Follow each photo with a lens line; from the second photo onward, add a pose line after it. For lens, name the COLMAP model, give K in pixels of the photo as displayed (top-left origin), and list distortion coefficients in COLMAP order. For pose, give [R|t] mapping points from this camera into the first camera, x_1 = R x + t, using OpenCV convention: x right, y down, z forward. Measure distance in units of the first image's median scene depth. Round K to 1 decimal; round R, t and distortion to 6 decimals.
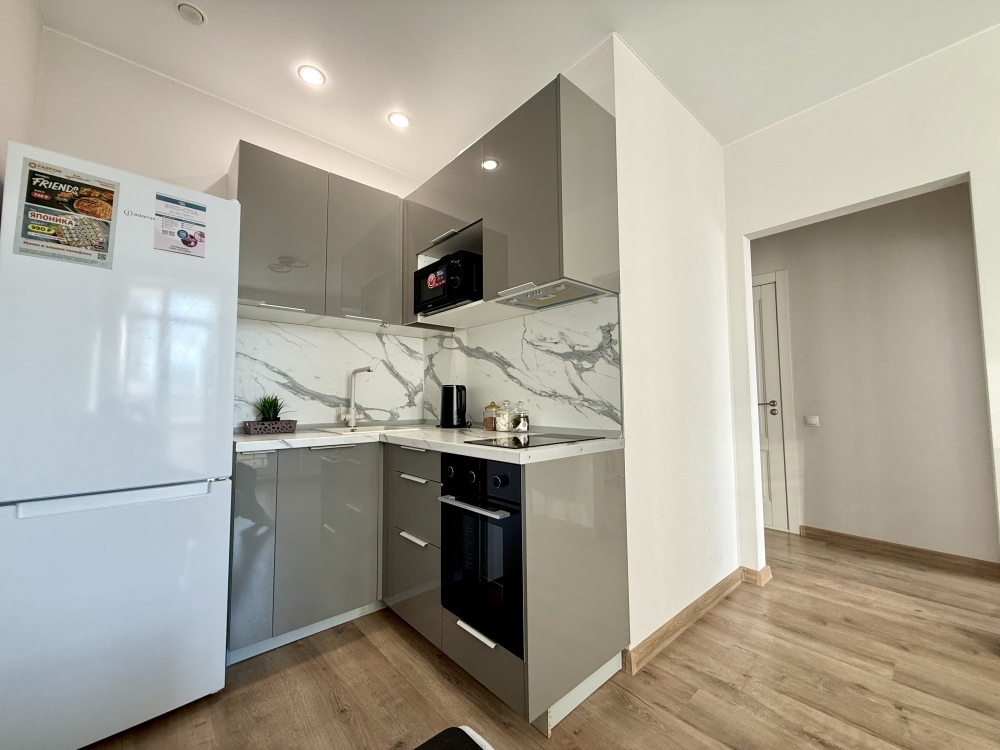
lens RADIAL K [[400.0, 0, 500.3], [0, 400.0, 375.5], [0, 0, 1]] dist [-0.000445, -0.000012]
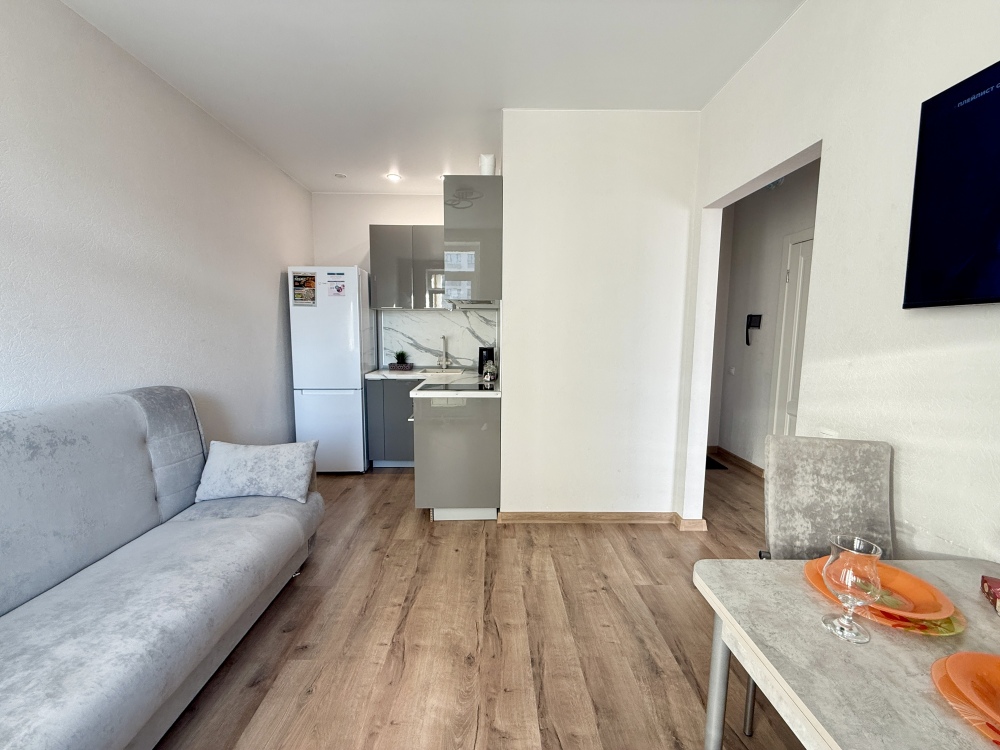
lens RADIAL K [[400.0, 0, 496.7], [0, 400.0, 374.1], [0, 0, 1]] dist [-0.000445, -0.000012]
pose [[0.762151, 0.082492, -0.642123, 1.207375], [0.027664, 0.986793, 0.159607, -0.156294], [0.646808, -0.139409, 0.749803, -0.199579]]
